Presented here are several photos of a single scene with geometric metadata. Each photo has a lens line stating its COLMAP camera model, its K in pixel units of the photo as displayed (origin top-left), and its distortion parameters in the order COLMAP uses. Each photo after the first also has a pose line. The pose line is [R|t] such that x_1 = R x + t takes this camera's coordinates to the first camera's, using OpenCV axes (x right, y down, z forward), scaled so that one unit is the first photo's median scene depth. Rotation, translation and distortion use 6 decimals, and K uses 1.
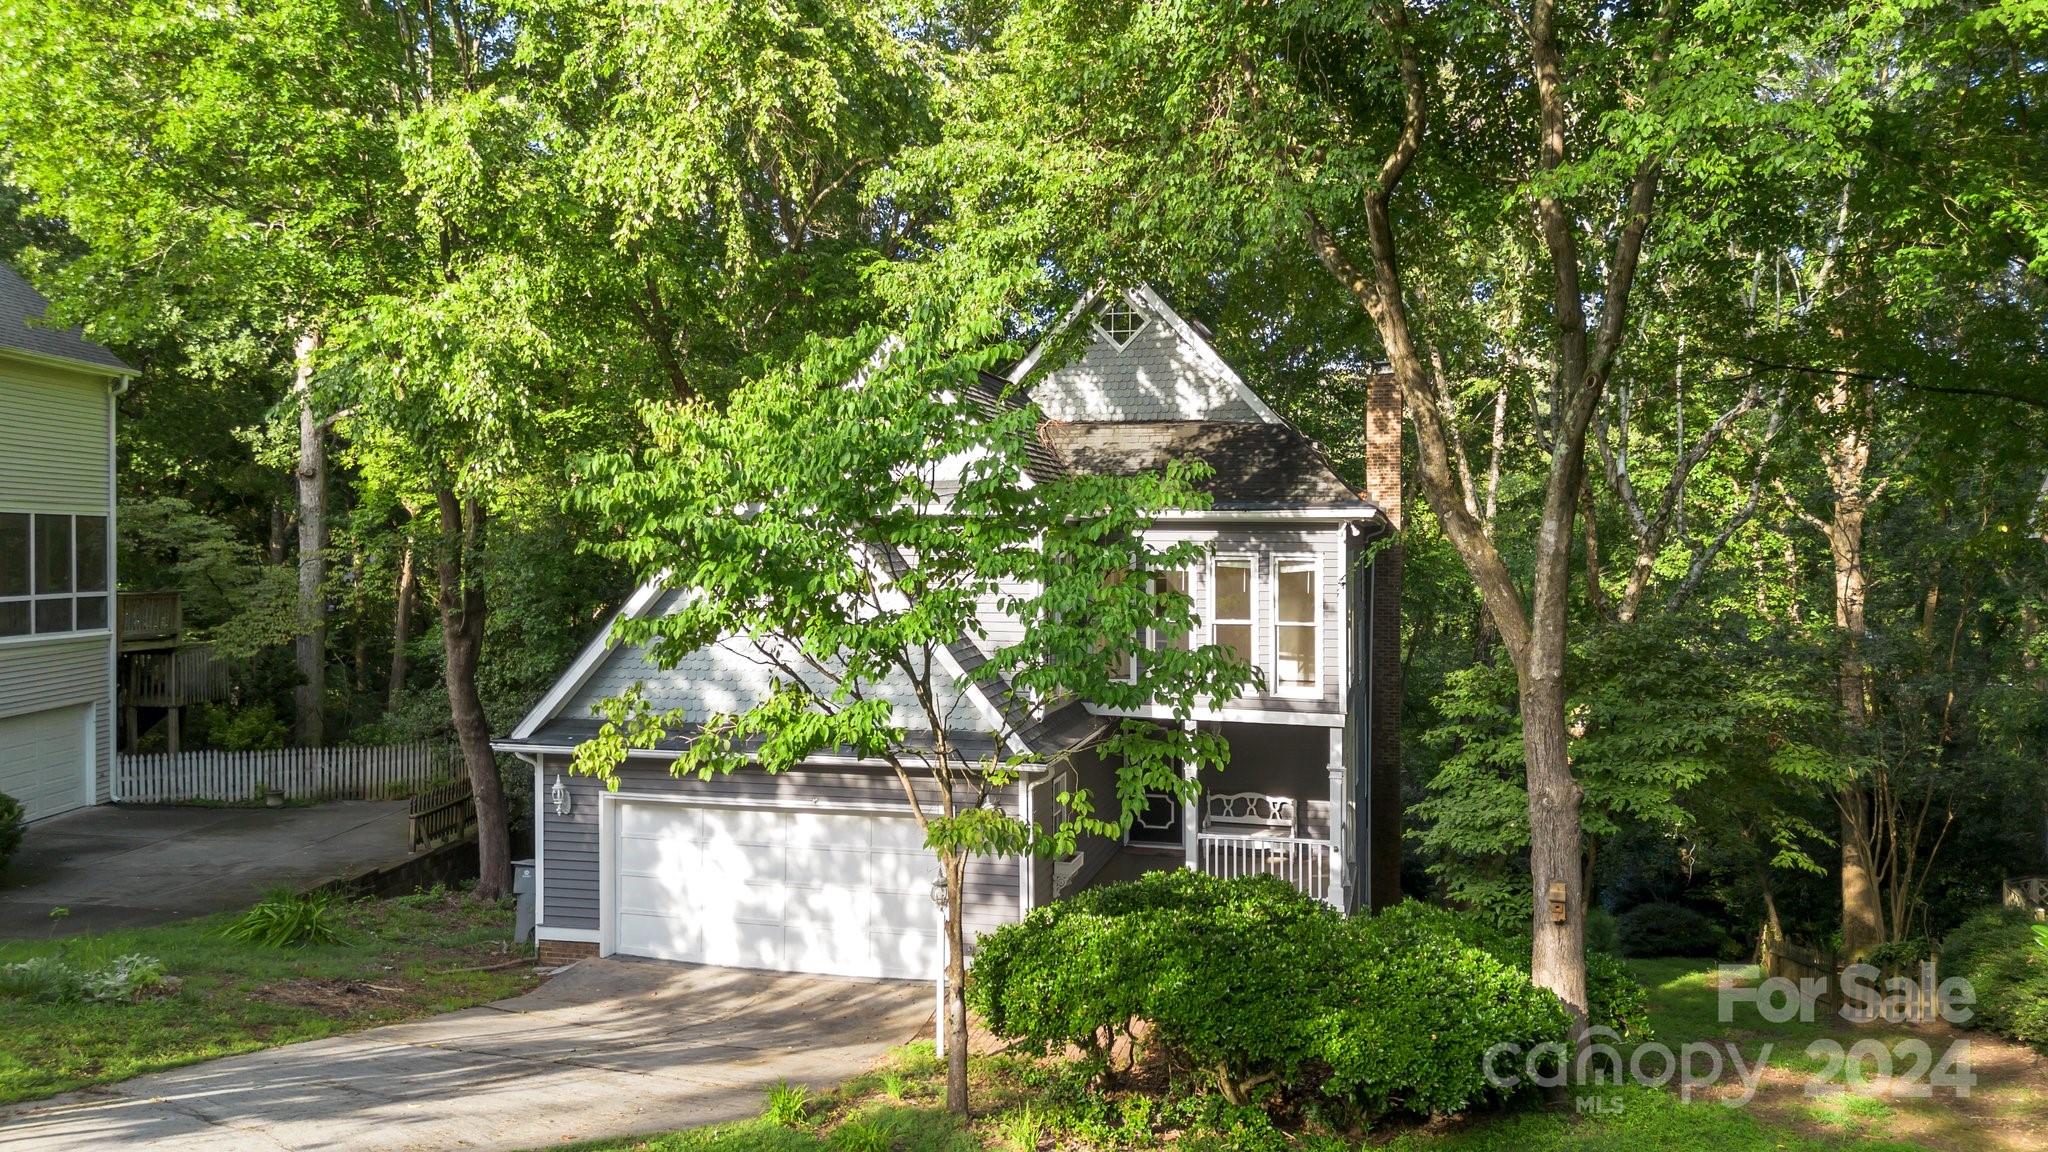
lens RADIAL K [[1438.2, 0, 1019.4], [0, 1438.2, 554.8], [0, 0, 1]] dist [0.022679, -0.013524]
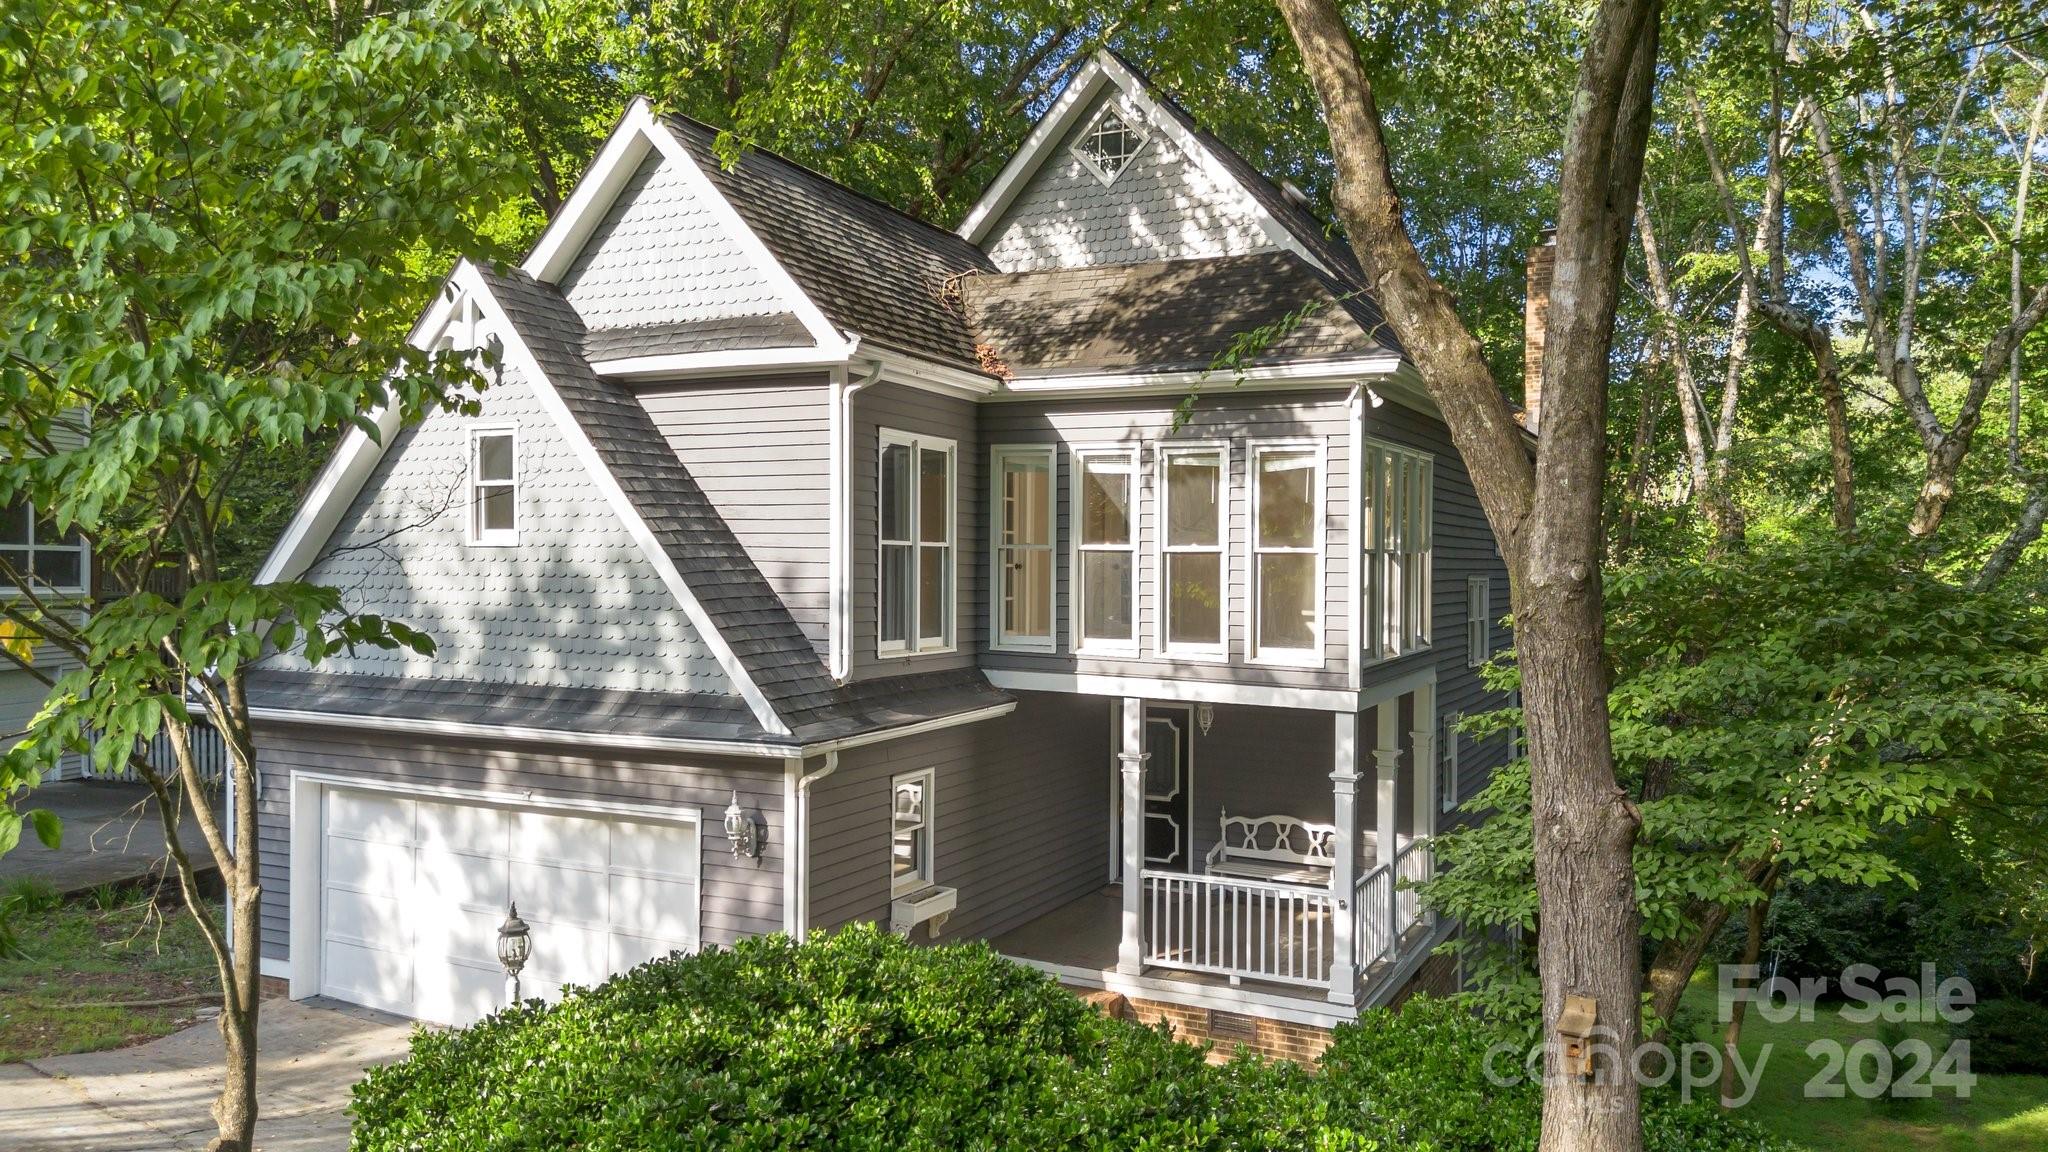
lens RADIAL K [[1438.2, 0, 1027.9], [0, 1438.2, 592.4], [0, 0, 1]] dist [0.022679, -0.013524]
pose [[0.978520, 0.009081, -0.205953, 0.212605], [-0.007911, 0.999948, 0.006503, 0.063618], [0.206001, -0.004735, 0.978540, 0.351263]]
